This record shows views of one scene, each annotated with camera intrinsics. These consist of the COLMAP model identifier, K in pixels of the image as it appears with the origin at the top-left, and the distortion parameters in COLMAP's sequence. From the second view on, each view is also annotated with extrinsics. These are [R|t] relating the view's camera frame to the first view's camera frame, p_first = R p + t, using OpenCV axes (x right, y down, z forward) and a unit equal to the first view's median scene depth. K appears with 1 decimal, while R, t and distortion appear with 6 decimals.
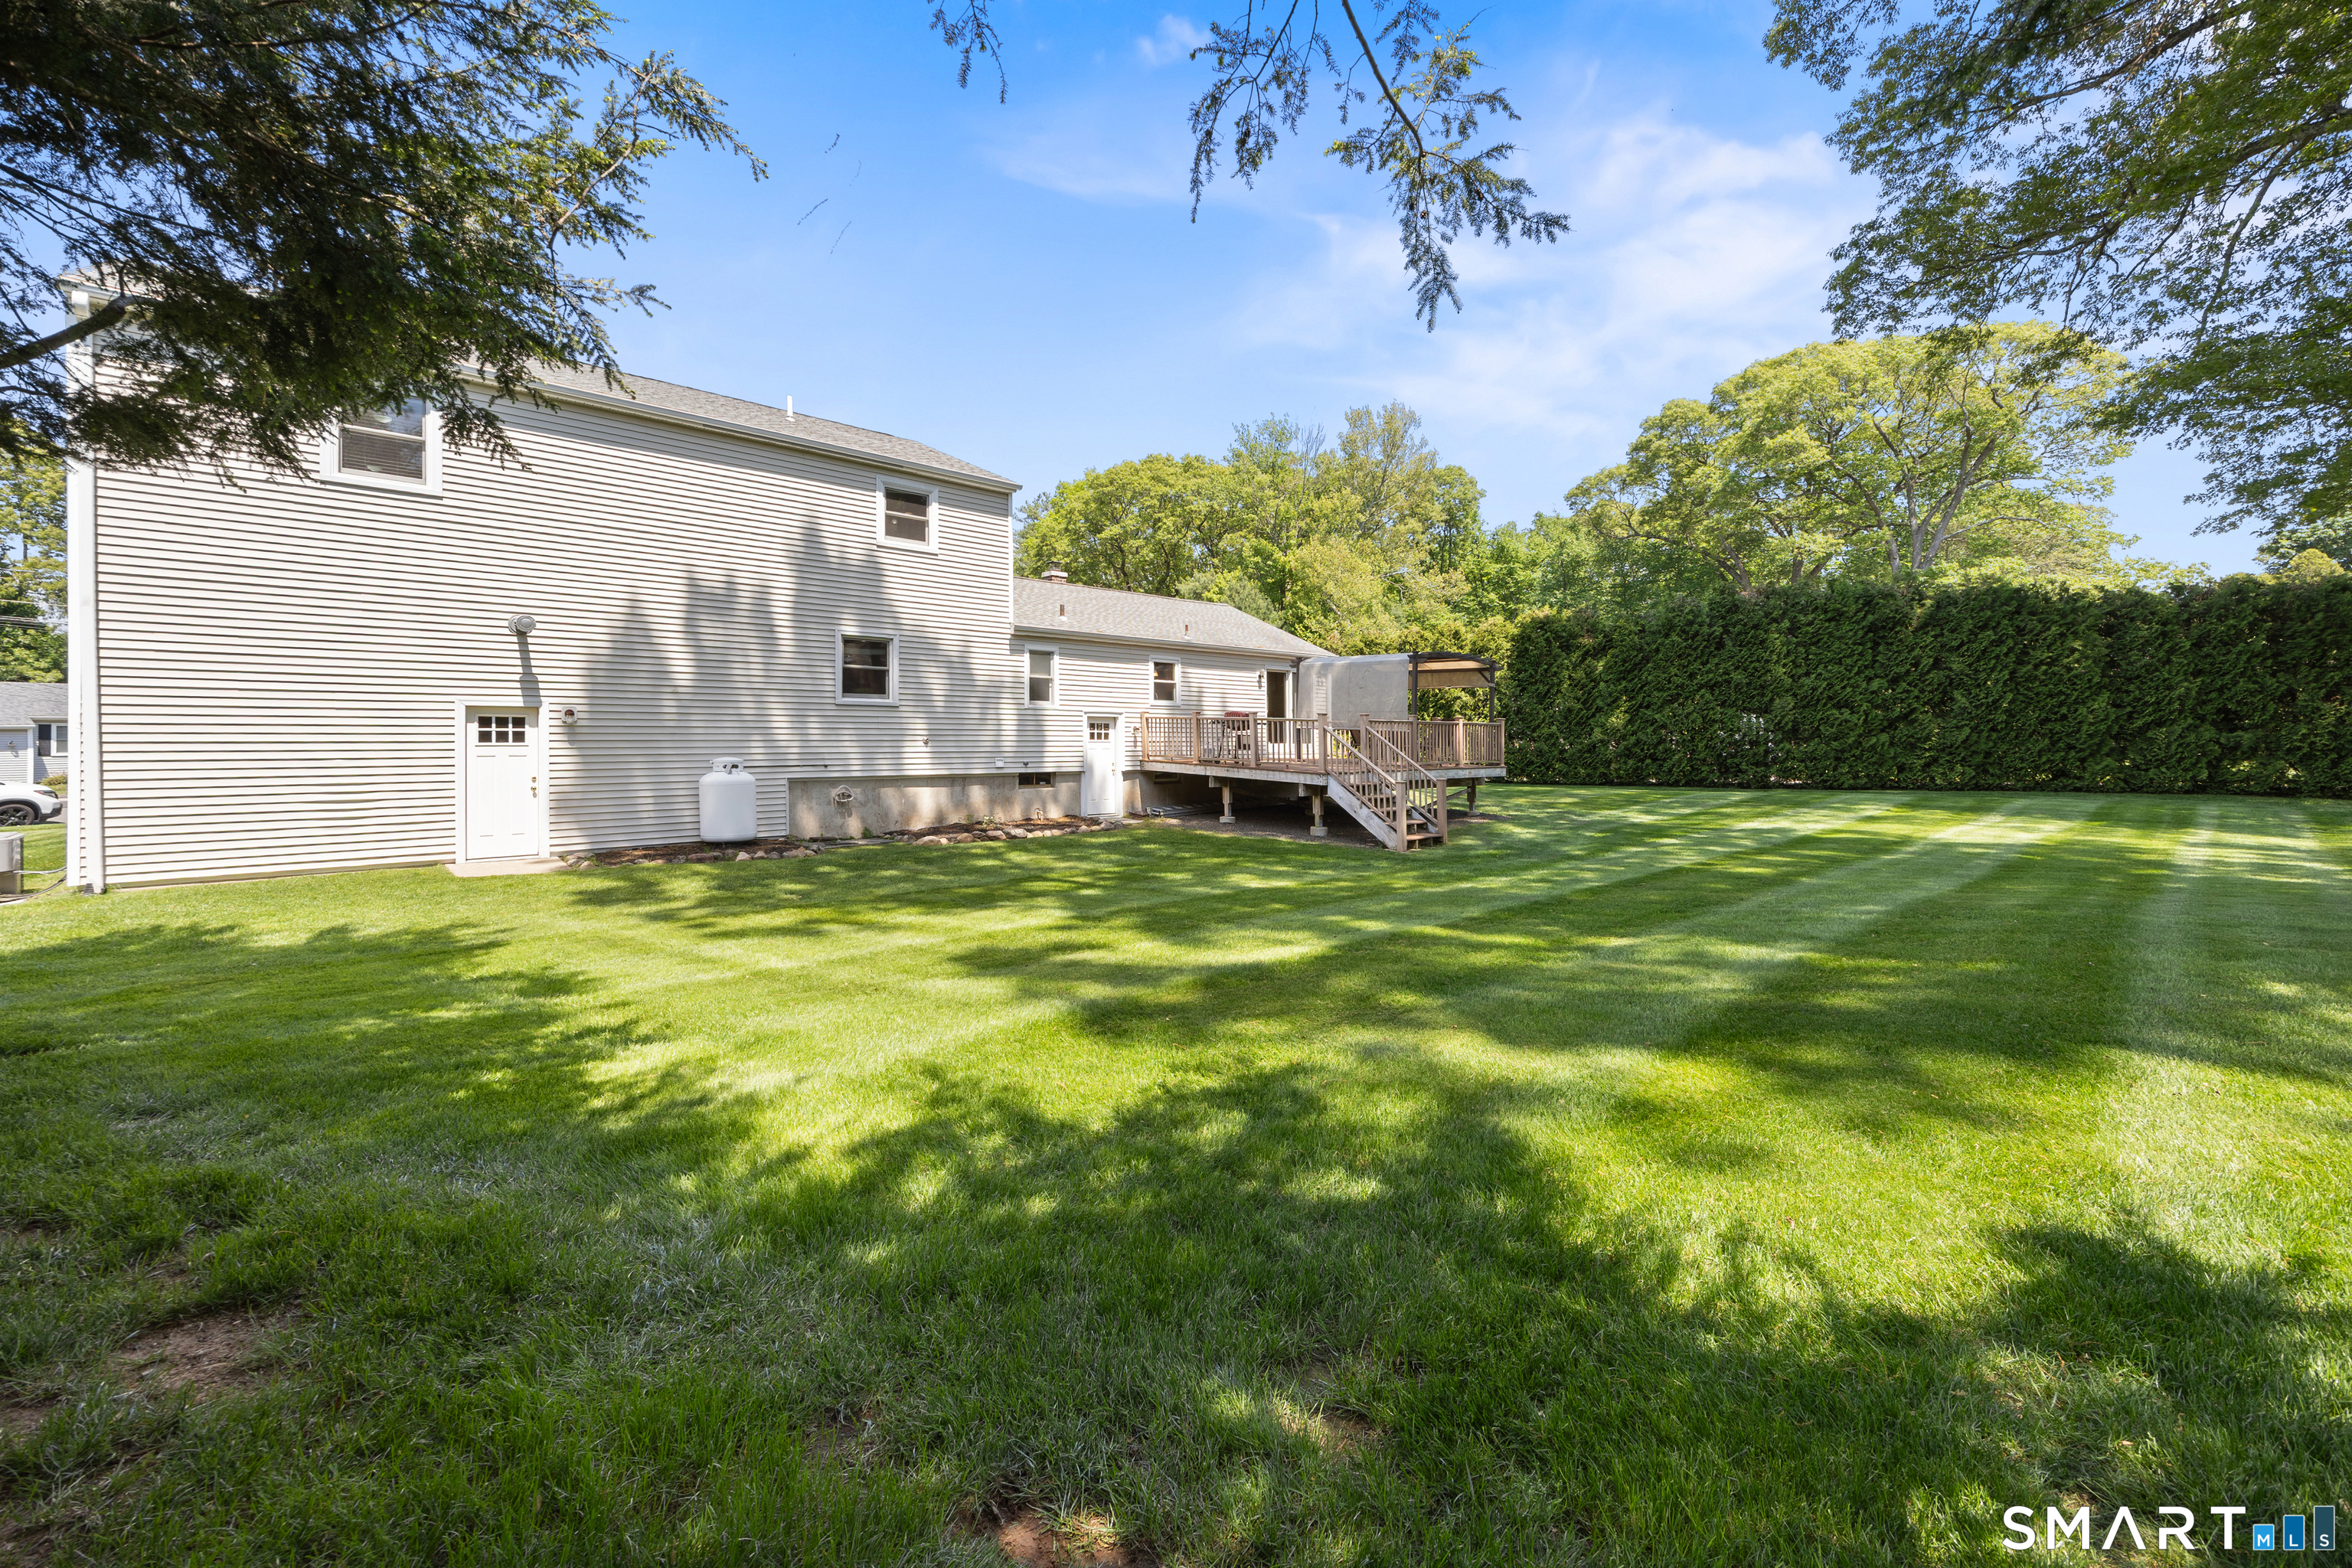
lens RADIAL K [[932.8, 0, 1180.4], [0, 932.8, 720.7], [0, 0, 1]] dist [-0.000130, 0.000097]
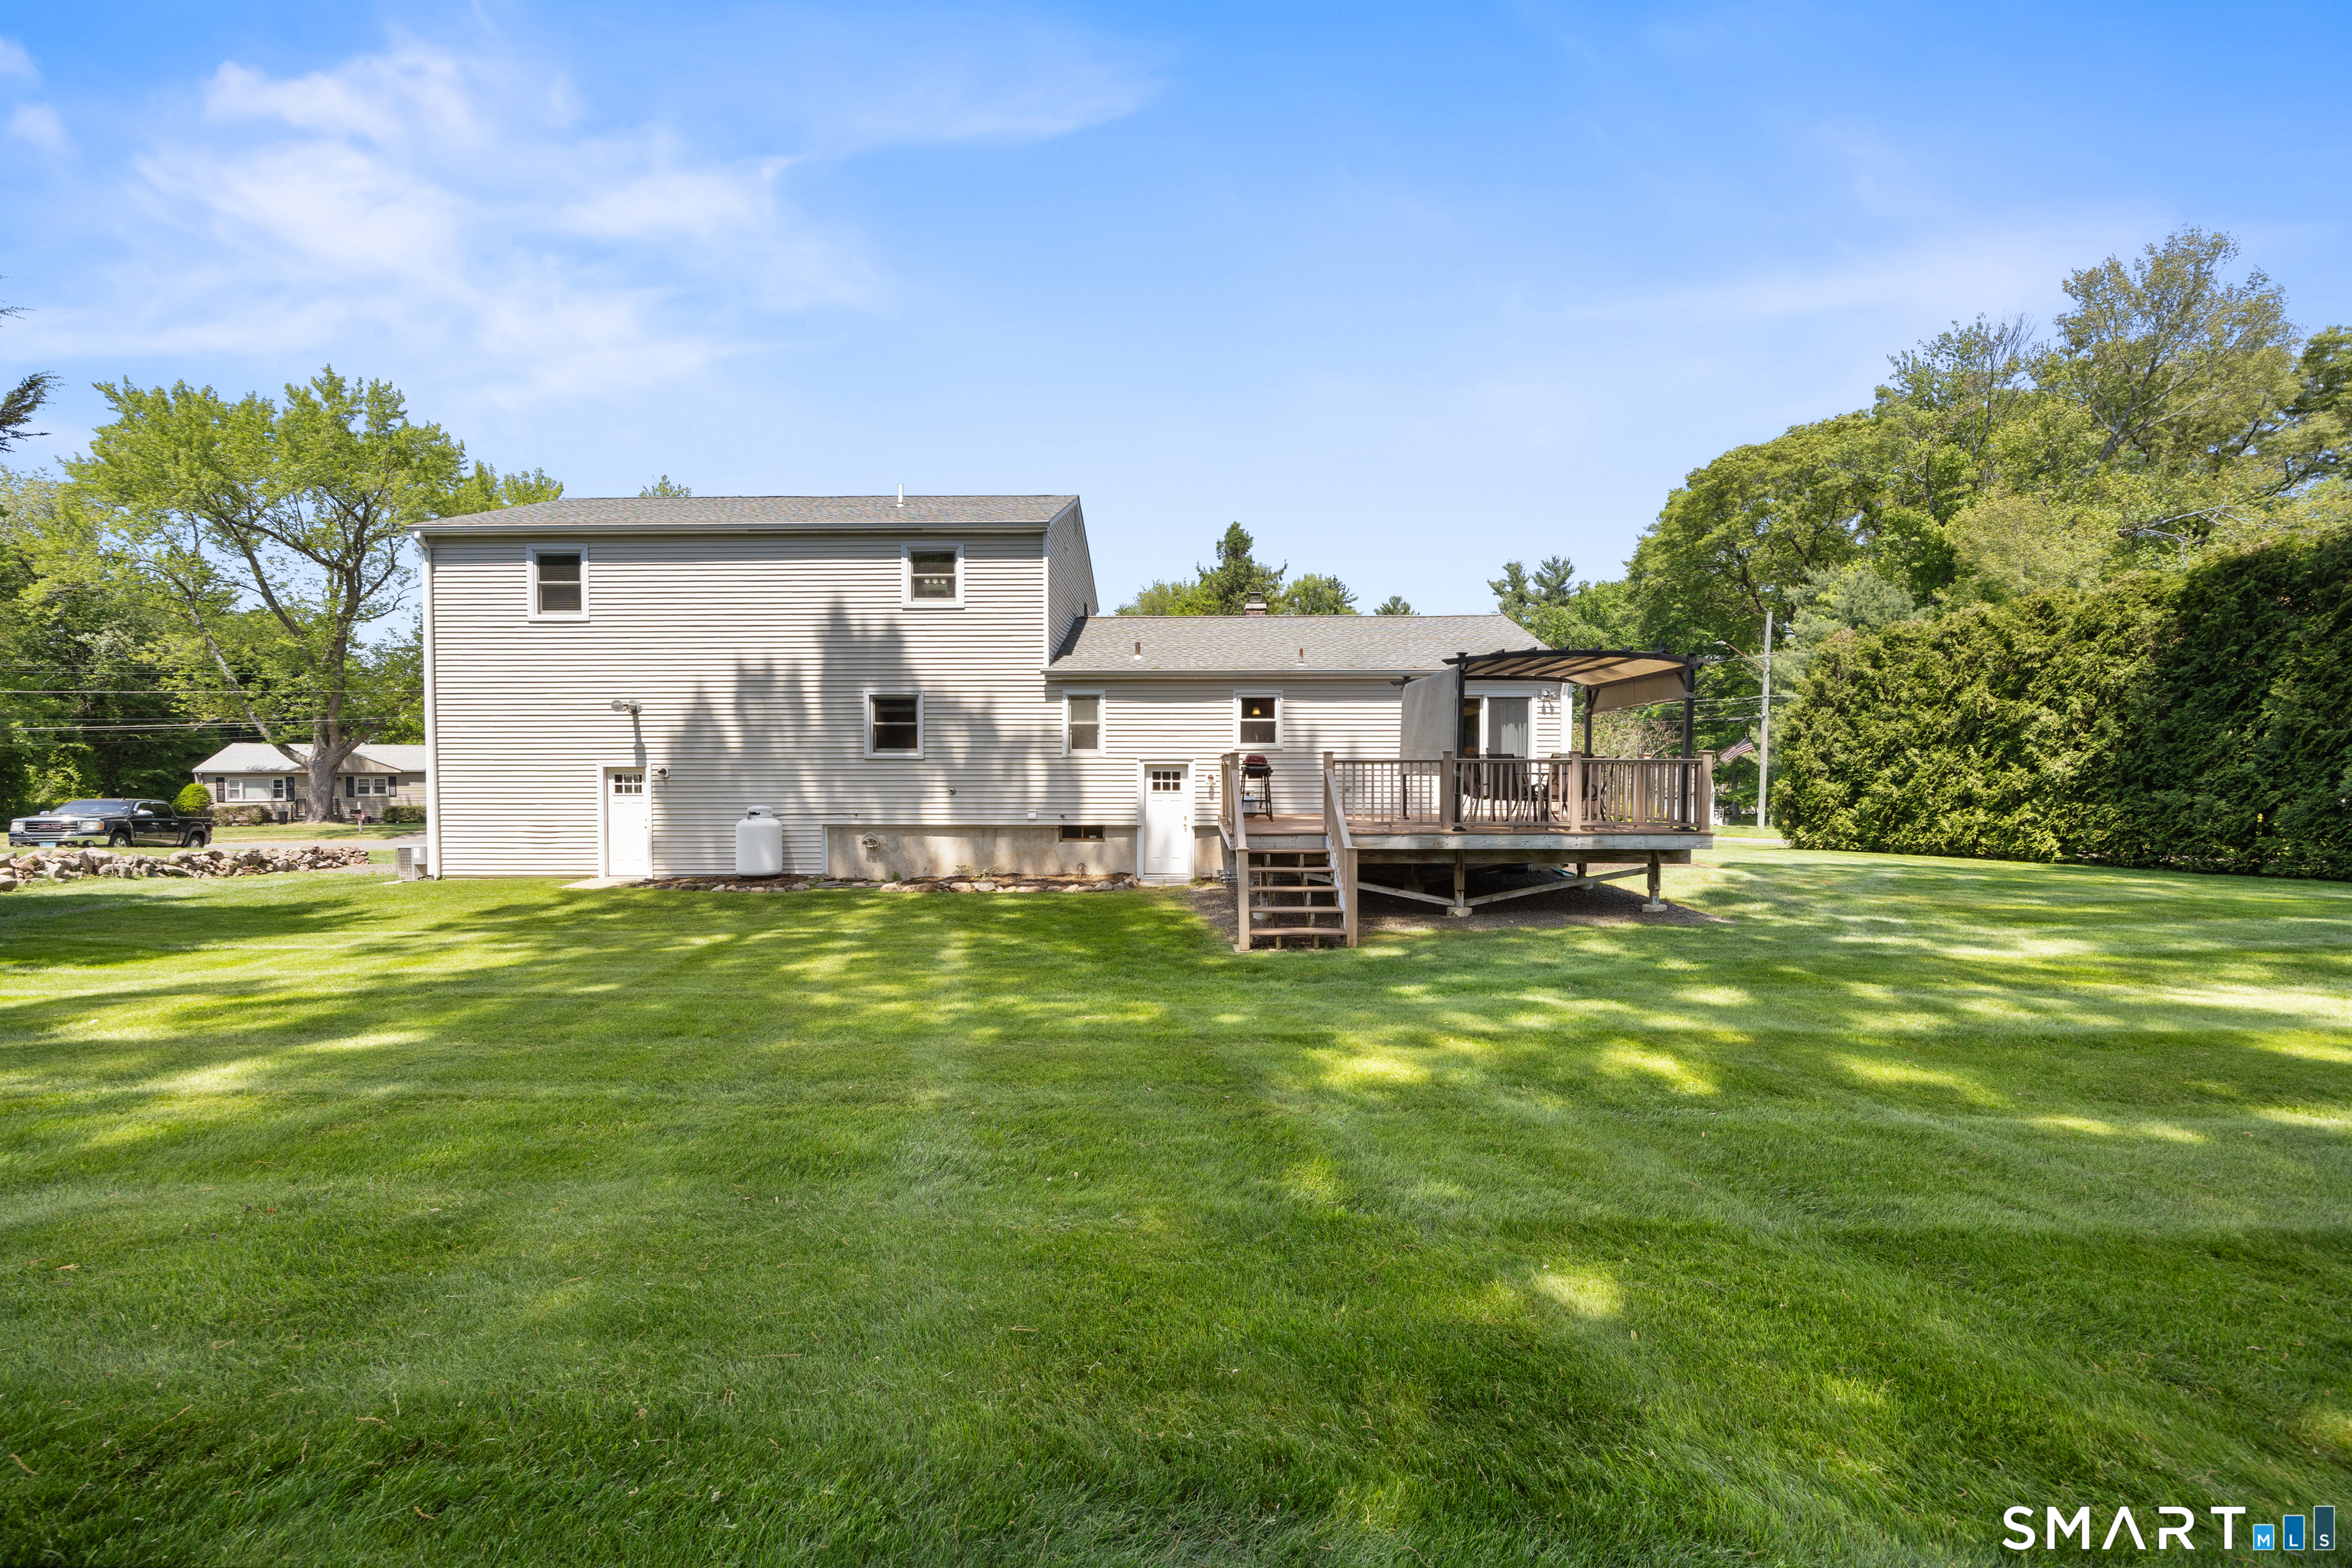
lens RADIAL K [[900.3, 0, 1176.0], [0, 900.3, 784.0], [0, 0, 1]] dist [-0.000307, 0.000076]
pose [[0.725518, -0.006064, -0.688177, 0.535558], [0.015216, 0.999858, 0.007232, 0.008489], [0.688035, -0.015718, 0.725507, 0.413659]]
